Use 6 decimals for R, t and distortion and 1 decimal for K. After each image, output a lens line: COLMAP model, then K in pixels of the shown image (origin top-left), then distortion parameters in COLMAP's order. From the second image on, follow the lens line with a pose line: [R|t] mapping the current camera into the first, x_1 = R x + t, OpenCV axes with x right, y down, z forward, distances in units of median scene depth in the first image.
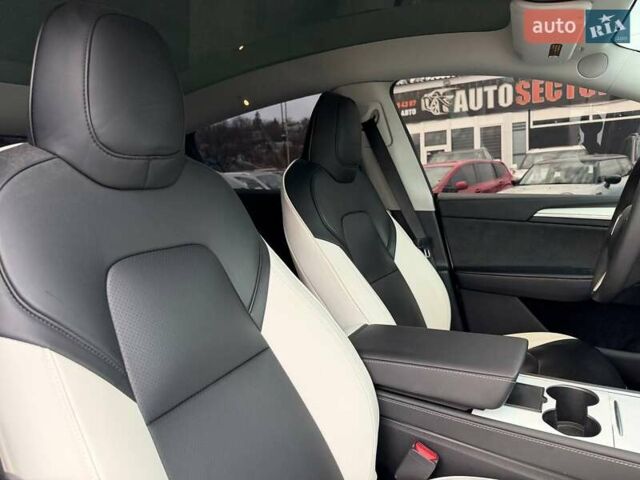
lens RADIAL K [[452.4, 0, 319.1], [0, 452.4, 240.2], [0, 0, 1]] dist [0.108685, -0.168820]
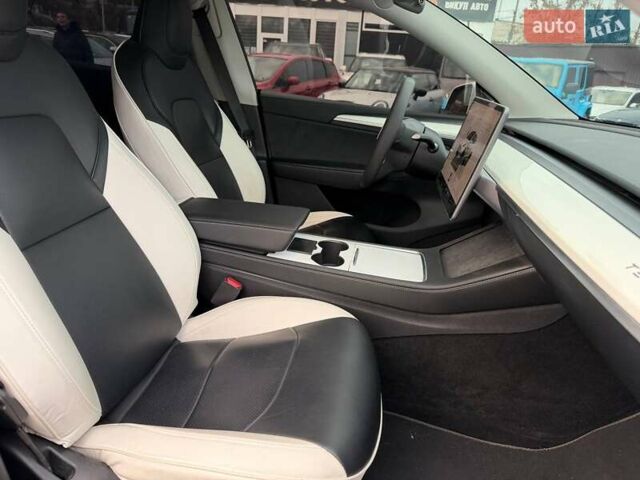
lens RADIAL K [[467.5, 0, 321.7], [0, 467.5, 252.4], [0, 0, 1]] dist [0.077021, -0.133890]
pose [[0.933989, -0.003266, 0.357286, -0.018624], [-0.085186, 0.969088, 0.231544, 0.004846], [-0.346998, -0.246695, 0.904839, -0.223611]]
